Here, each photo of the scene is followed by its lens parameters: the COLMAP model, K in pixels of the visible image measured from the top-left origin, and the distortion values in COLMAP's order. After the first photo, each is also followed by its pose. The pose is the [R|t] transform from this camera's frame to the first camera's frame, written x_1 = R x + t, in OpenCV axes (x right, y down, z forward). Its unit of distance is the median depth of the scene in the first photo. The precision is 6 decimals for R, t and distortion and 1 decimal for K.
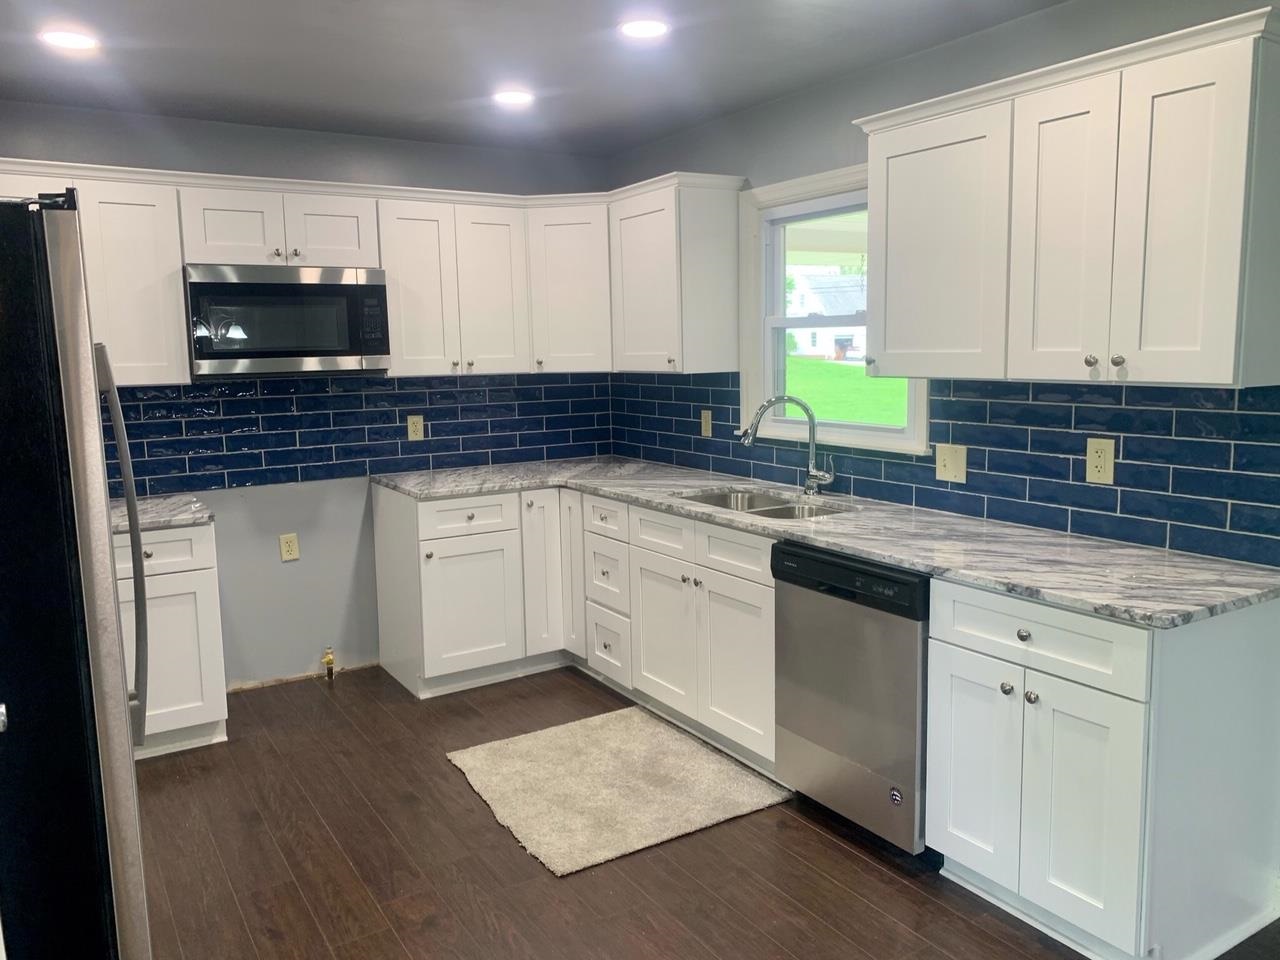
lens RADIAL K [[978.7, 0, 639.5], [0, 978.7, 474.4], [0, 0, 1]] dist [0.013373, -0.012777]
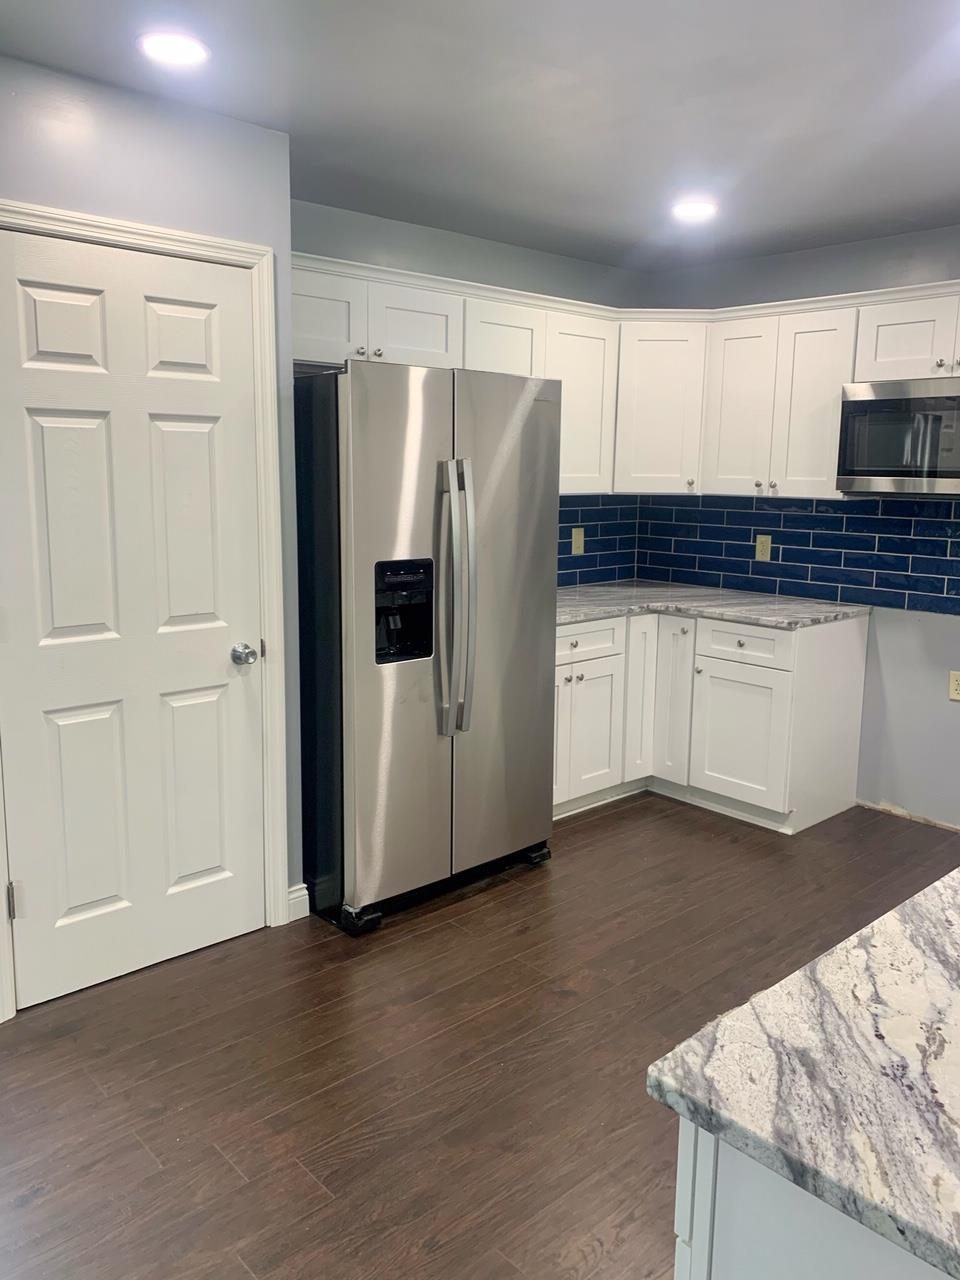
lens RADIAL K [[978.7, 0, 480.9], [0, 978.7, 628.4], [0, 0, 1]] dist [0.013373, -0.012777]
pose [[0.180607, 0.182919, -0.966396, 0.469390], [-0.143414, 0.976951, 0.158114, -0.063161], [0.973044, 0.110038, 0.202677, 0.400148]]
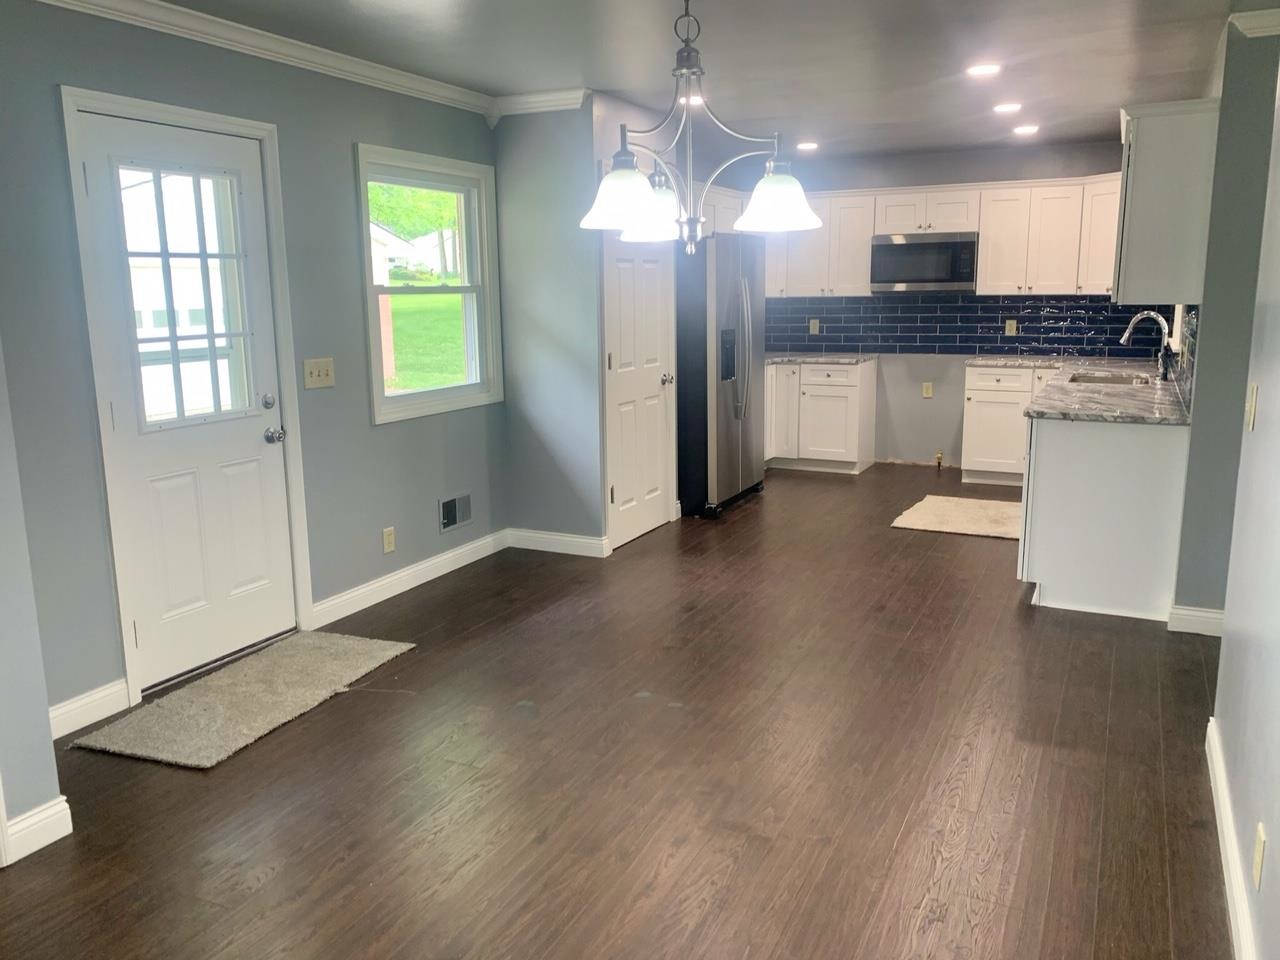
lens RADIAL K [[978.7, 0, 637.4], [0, 978.7, 491.7], [0, 0, 1]] dist [0.013373, -0.012777]
pose [[0.517525, 0.188001, -0.834759, 0.967730], [-0.107291, 0.982123, 0.154672, 0.038629], [0.848915, 0.009516, 0.528444, -0.427118]]
